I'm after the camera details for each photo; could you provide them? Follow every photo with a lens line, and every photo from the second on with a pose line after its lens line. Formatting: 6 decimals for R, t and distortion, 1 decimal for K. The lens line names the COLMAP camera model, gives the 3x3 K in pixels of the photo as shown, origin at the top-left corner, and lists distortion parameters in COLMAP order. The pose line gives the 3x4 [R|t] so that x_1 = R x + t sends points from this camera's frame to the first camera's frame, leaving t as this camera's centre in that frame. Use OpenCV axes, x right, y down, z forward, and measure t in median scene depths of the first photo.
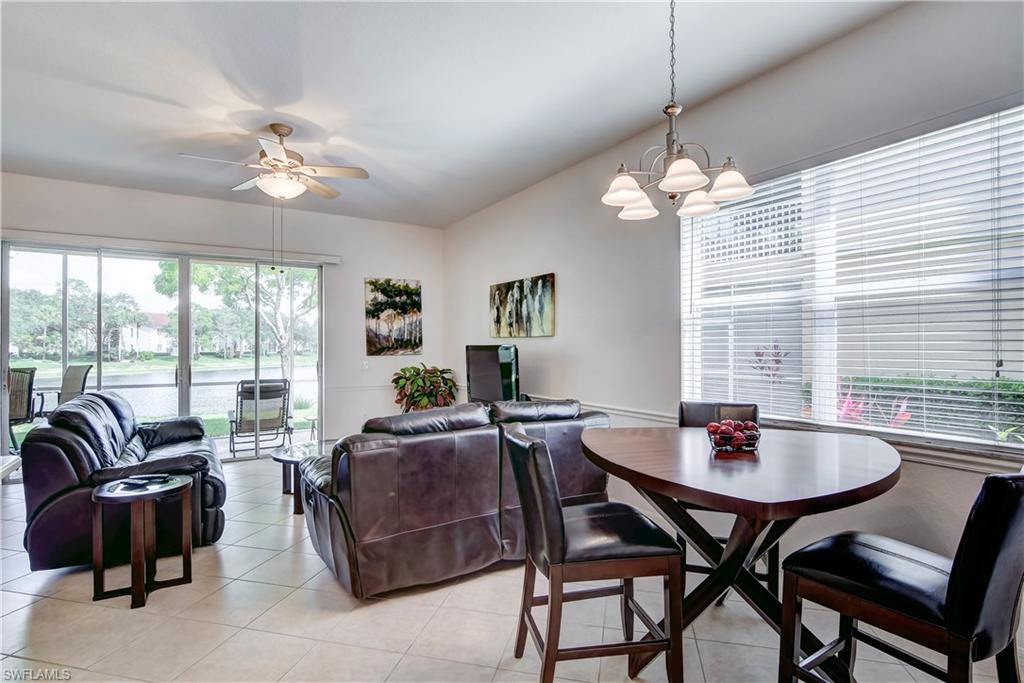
lens RADIAL K [[494.6, 0, 507.2], [0, 494.6, 345.4], [0, 0, 1]] dist [-0.014137, 0.001621]
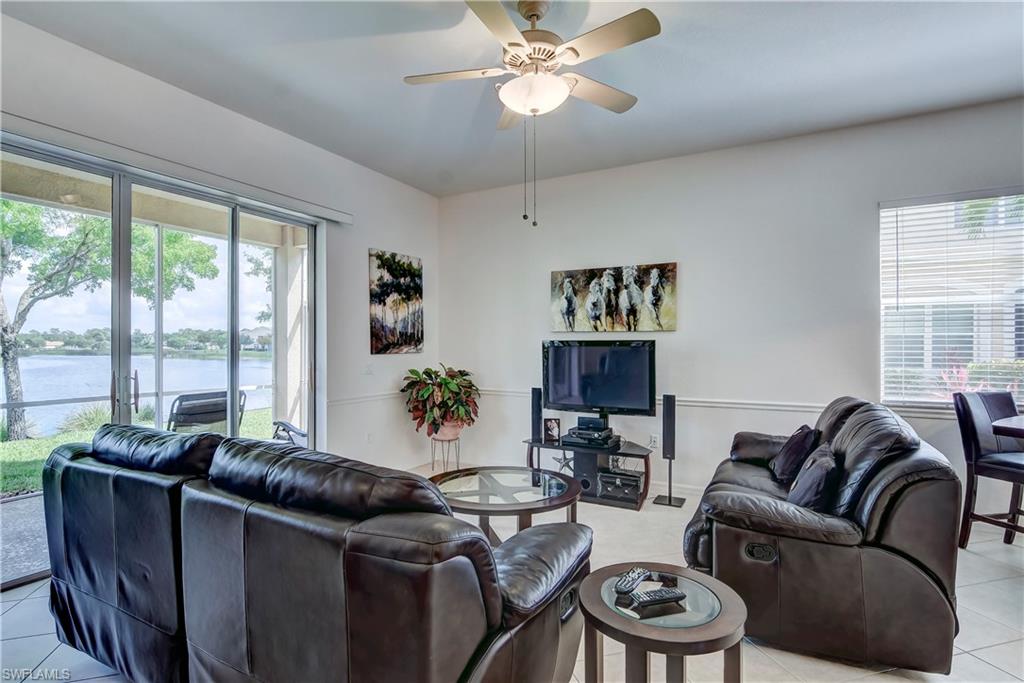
lens RADIAL K [[494.6, 0, 507.2], [0, 494.6, 345.4], [0, 0, 1]] dist [-0.014137, 0.001621]
pose [[0.870598, 0.002849, 0.491987, -0.466243], [-0.002904, 0.999996, -0.000652, 0.007367], [-0.491986, -0.000861, 0.870602, 0.256140]]
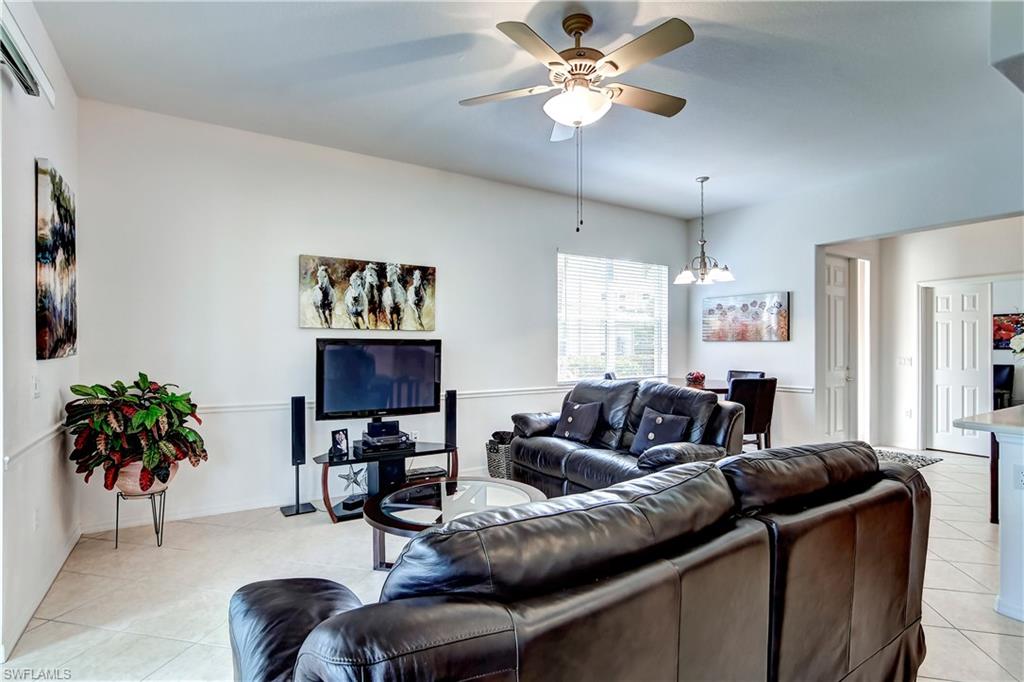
lens RADIAL K [[494.6, 0, 507.2], [0, 494.6, 344.9], [0, 0, 1]] dist [-0.014137, 0.001621]
pose [[0.003176, 0.002527, 0.999992, -0.658180], [-0.002917, 0.999993, -0.002518, 0.008430], [-0.999991, -0.002909, 0.003183, 0.621860]]
